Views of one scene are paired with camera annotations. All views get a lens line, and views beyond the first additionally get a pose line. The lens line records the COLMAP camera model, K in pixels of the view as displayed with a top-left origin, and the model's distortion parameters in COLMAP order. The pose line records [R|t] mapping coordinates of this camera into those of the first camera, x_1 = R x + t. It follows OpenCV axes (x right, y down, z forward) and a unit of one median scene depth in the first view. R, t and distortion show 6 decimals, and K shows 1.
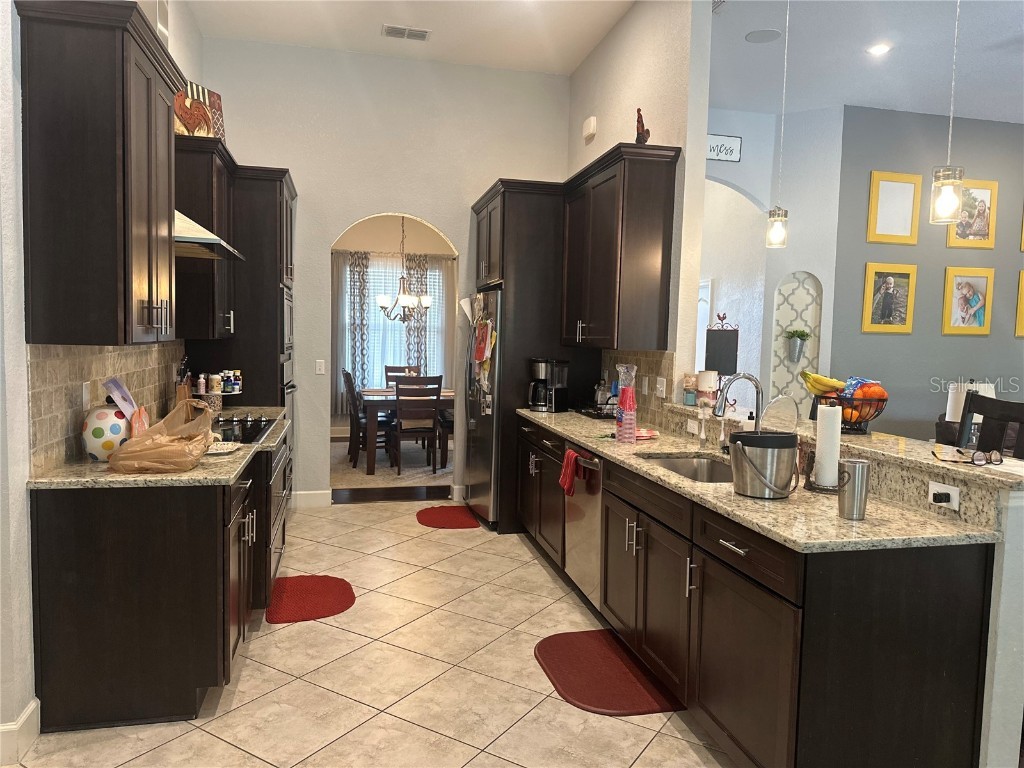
lens RADIAL K [[725.3, 0, 512.0], [0, 725.3, 384.0], [0, 0, 1]] dist [-0.008316, -0.007129]
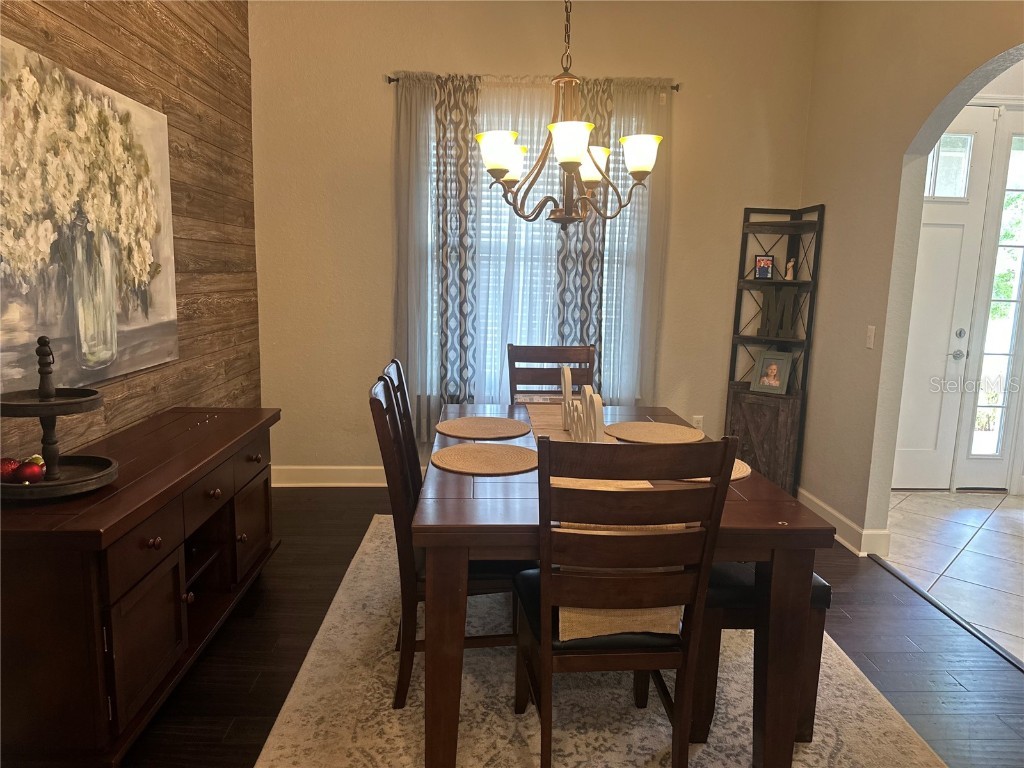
lens RADIAL K [[717.4, 0, 499.4], [0, 717.4, 384.2], [0, 0, 1]] dist [0.201452, -0.001193]
pose [[0.979835, 0.031910, -0.197242, -0.072968], [-0.015248, 0.996228, 0.085422, -0.028020], [0.199223, -0.080692, 0.976626, 0.440536]]
